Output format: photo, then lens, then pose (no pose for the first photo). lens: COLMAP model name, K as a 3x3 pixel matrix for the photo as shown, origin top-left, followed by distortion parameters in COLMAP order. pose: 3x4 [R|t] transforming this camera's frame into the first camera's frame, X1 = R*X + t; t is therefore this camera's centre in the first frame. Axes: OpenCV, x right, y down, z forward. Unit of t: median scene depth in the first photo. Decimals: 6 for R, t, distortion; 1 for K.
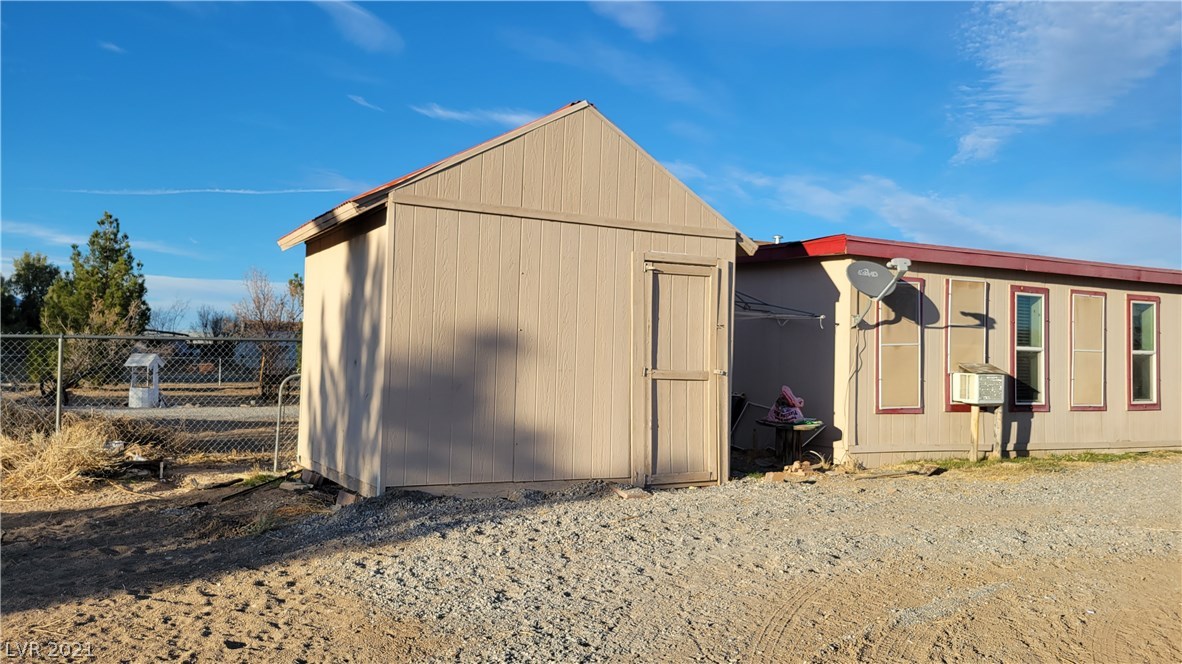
lens RADIAL K [[884.2, 0, 594.2], [0, 884.2, 327.0], [0, 0, 1]] dist [0.042033, -0.000828]
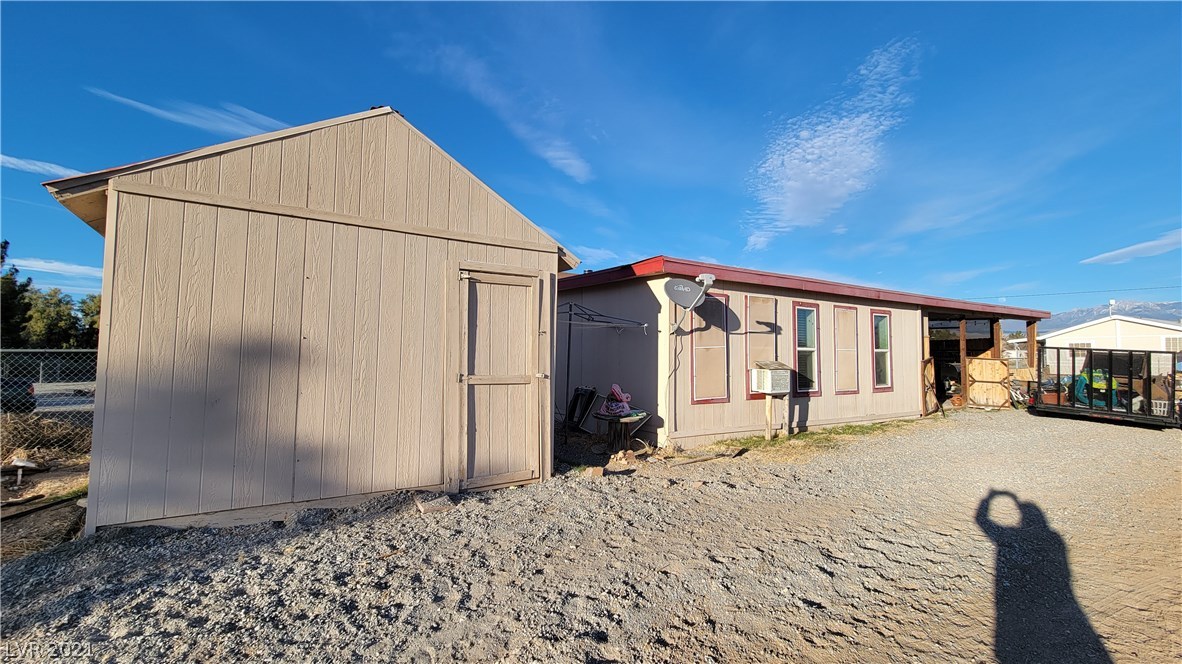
lens RADIAL K [[484.7, 0, 594.3], [0, 484.7, 330.9], [0, 0, 1]] dist [-0.001785, -0.000220]
pose [[0.997322, -0.011316, 0.072252, 0.139393], [0.012604, 0.999769, -0.017396, 0.006676], [-0.072038, 0.018260, 0.997235, 0.349329]]
